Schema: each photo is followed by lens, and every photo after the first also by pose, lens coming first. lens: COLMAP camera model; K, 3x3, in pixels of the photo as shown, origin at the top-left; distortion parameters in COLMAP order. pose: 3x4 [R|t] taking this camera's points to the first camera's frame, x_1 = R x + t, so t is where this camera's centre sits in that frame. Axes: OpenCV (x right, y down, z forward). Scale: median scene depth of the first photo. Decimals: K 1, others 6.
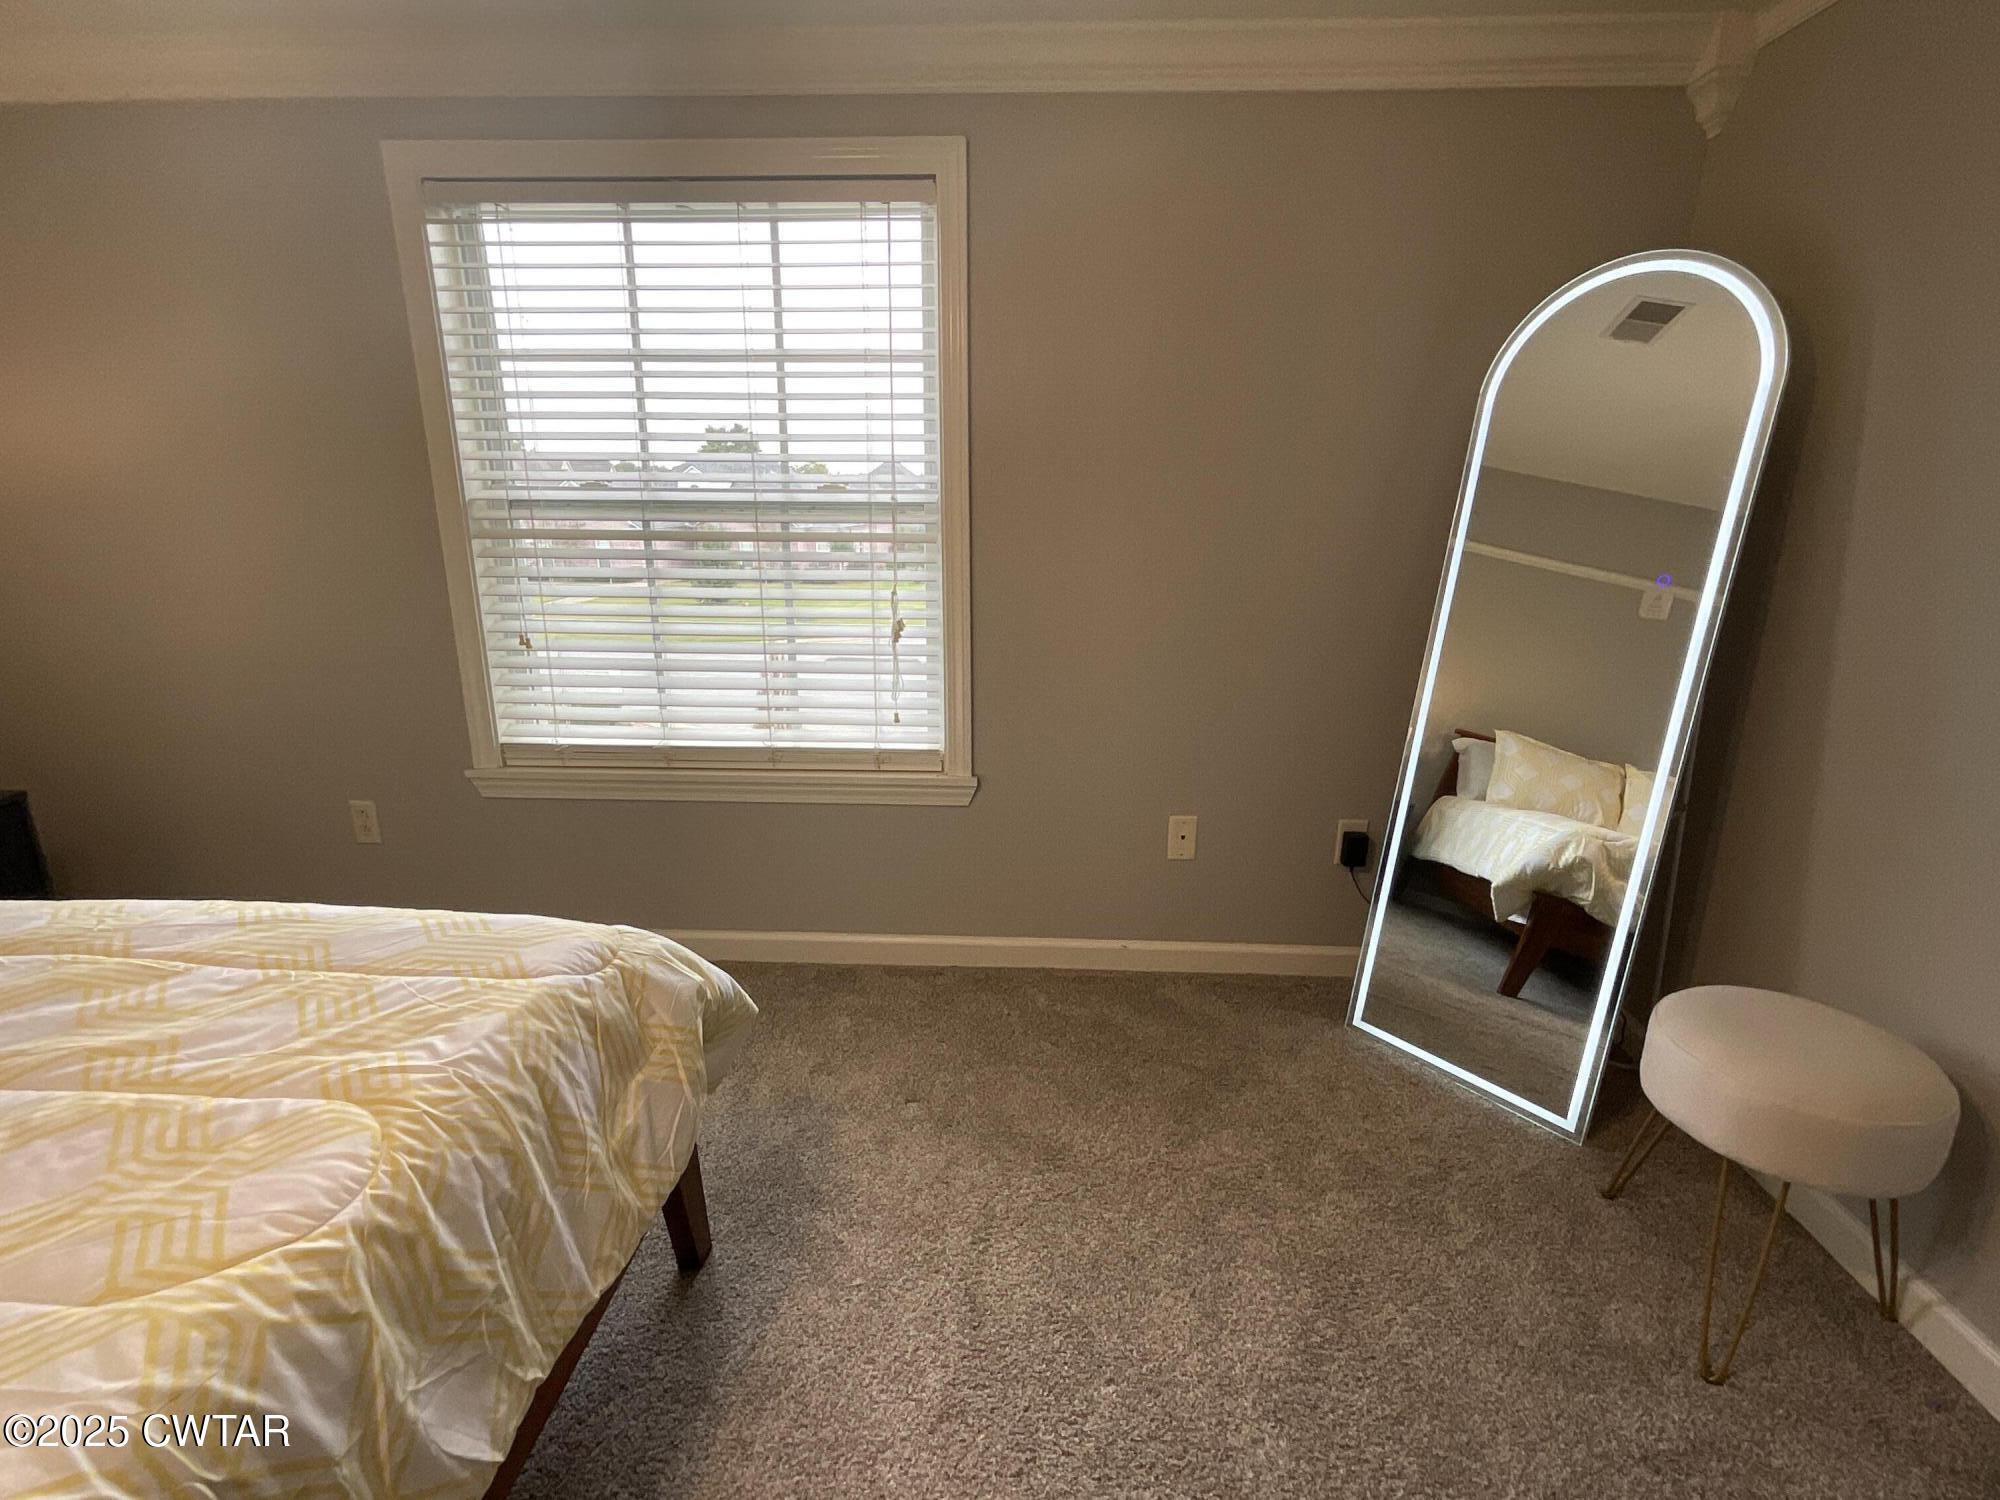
lens RADIAL K [[939.5, 0, 1004.2], [0, 939.5, 742.6], [0, 0, 1]] dist [-0.002466, 0.000191]
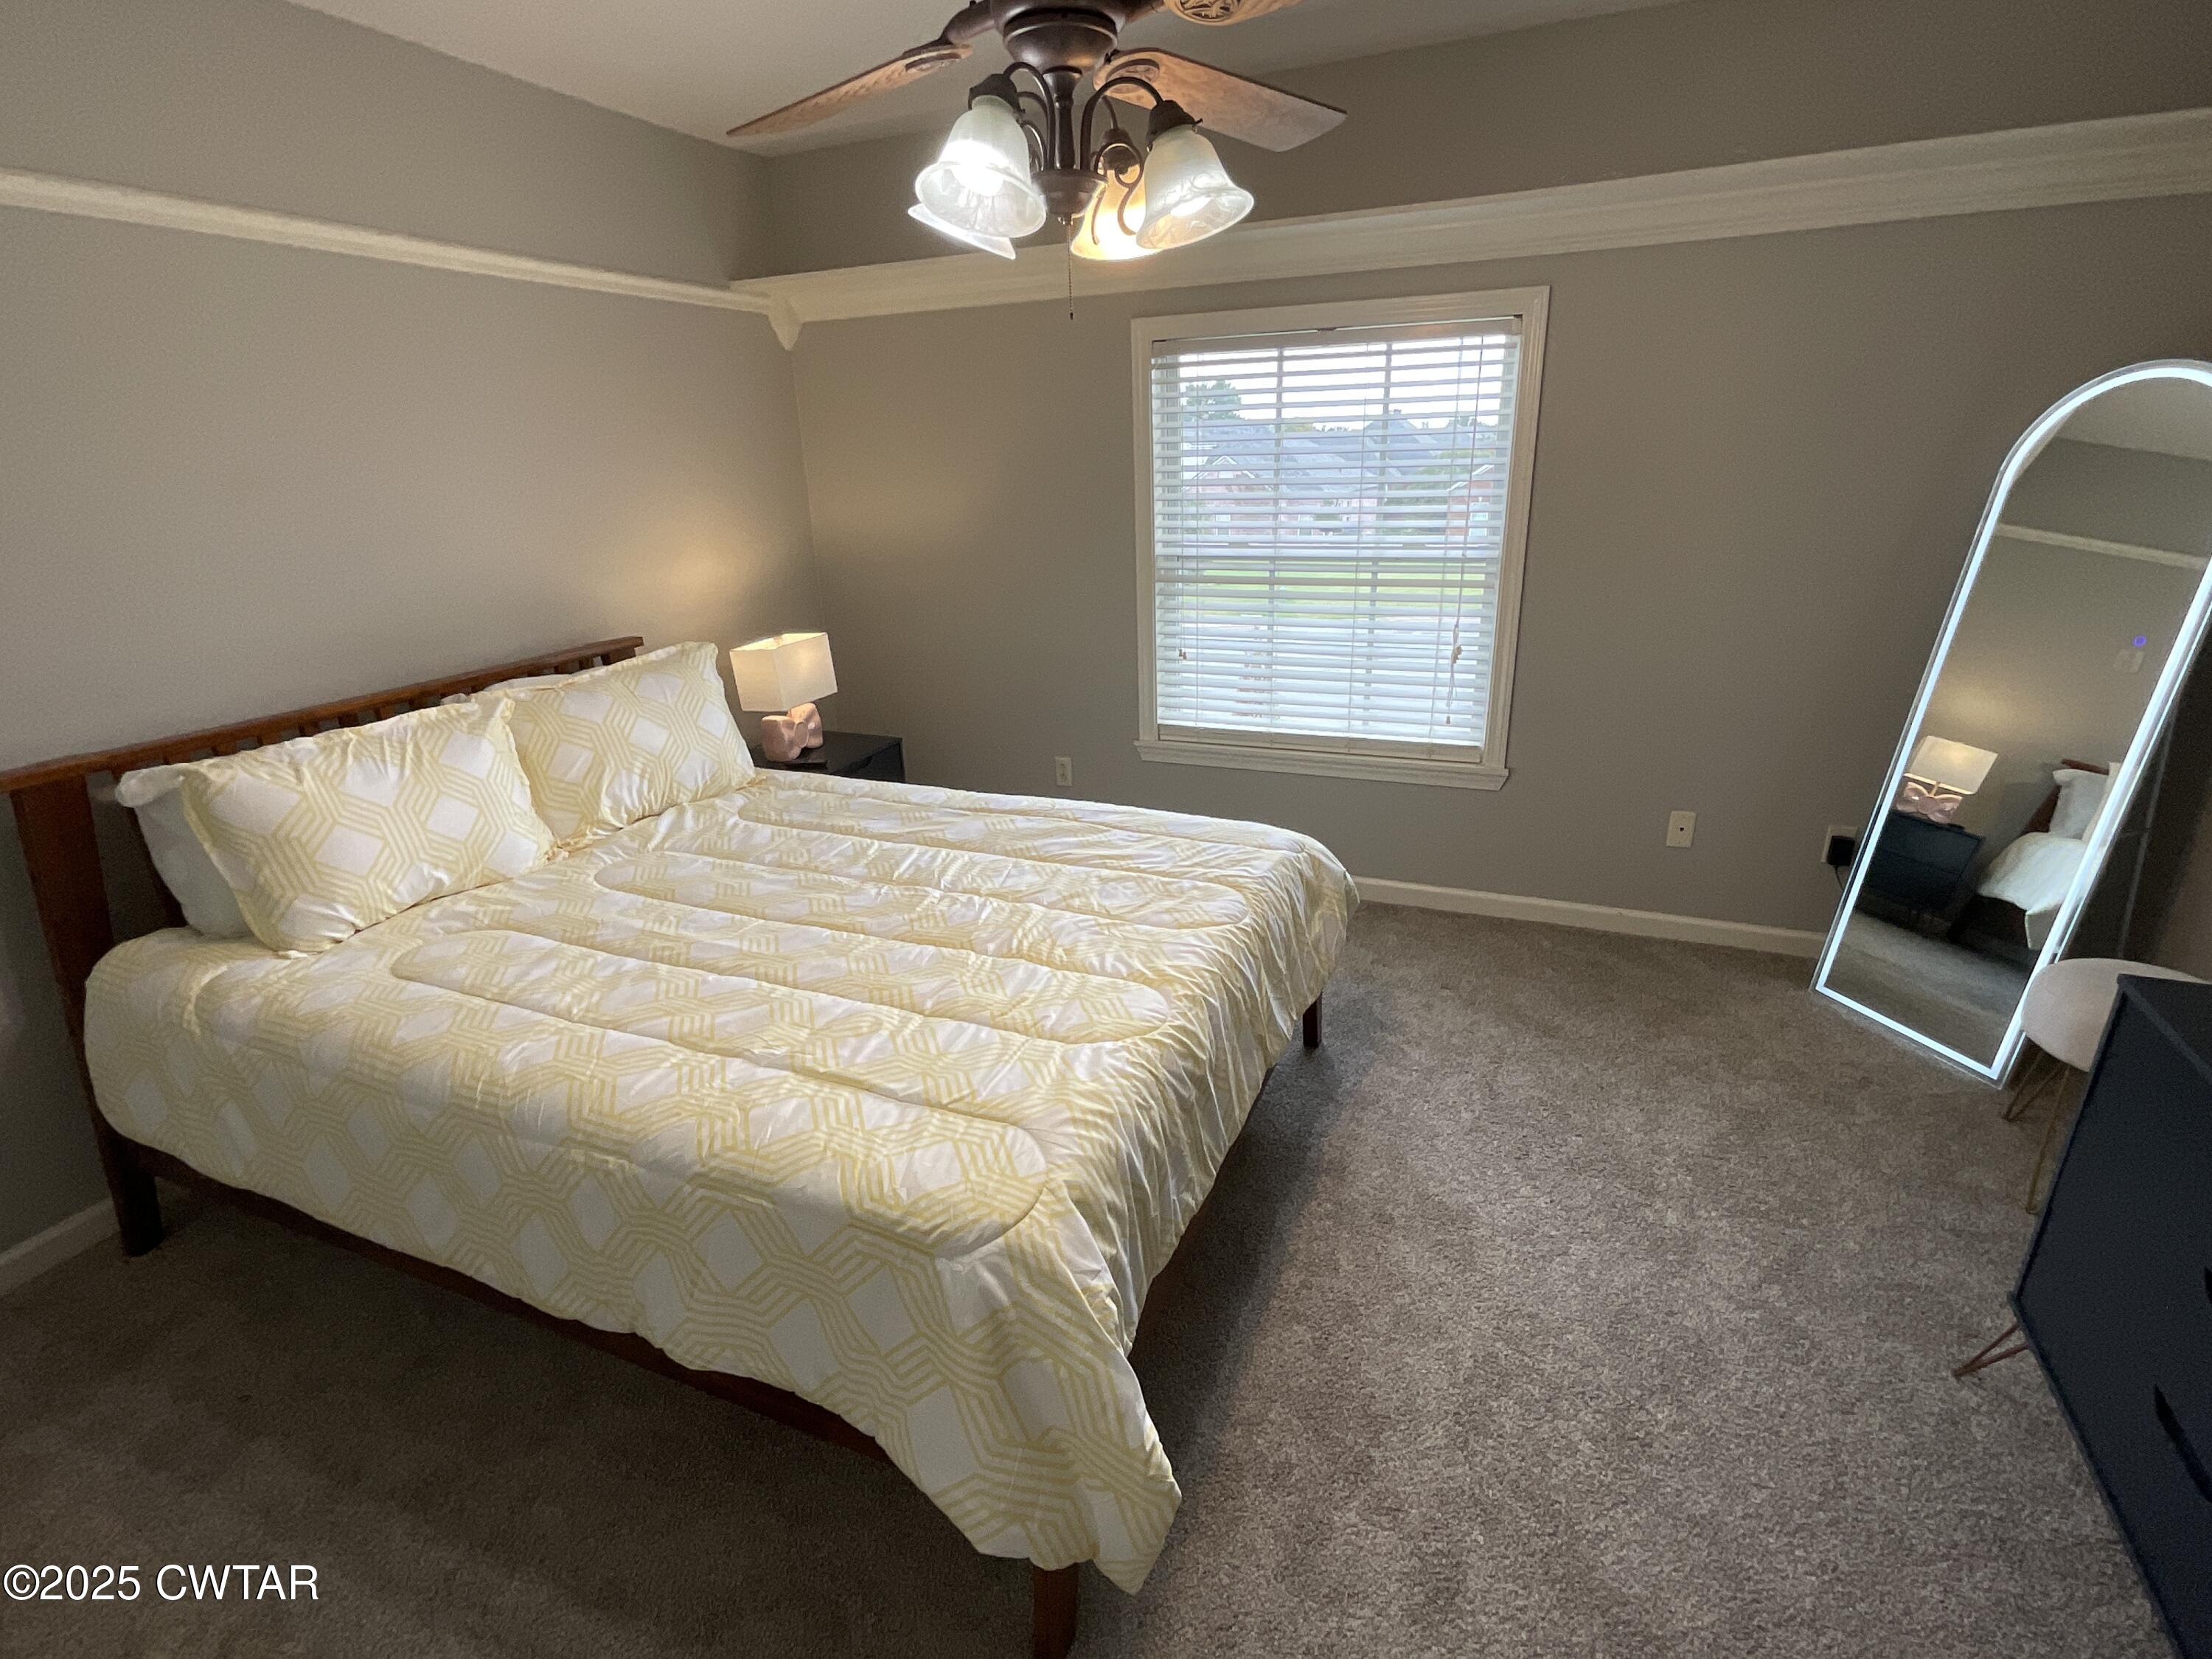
lens RADIAL K [[1039.1, 0, 1117.7], [0, 1039.1, 830.7], [0, 0, 1]] dist [-0.002466, 0.000191]
pose [[0.937734, 0.085022, -0.336789, -0.051784], [-0.054381, 0.993560, 0.099407, 0.010083], [0.343072, -0.074902, 0.936318, -0.632116]]
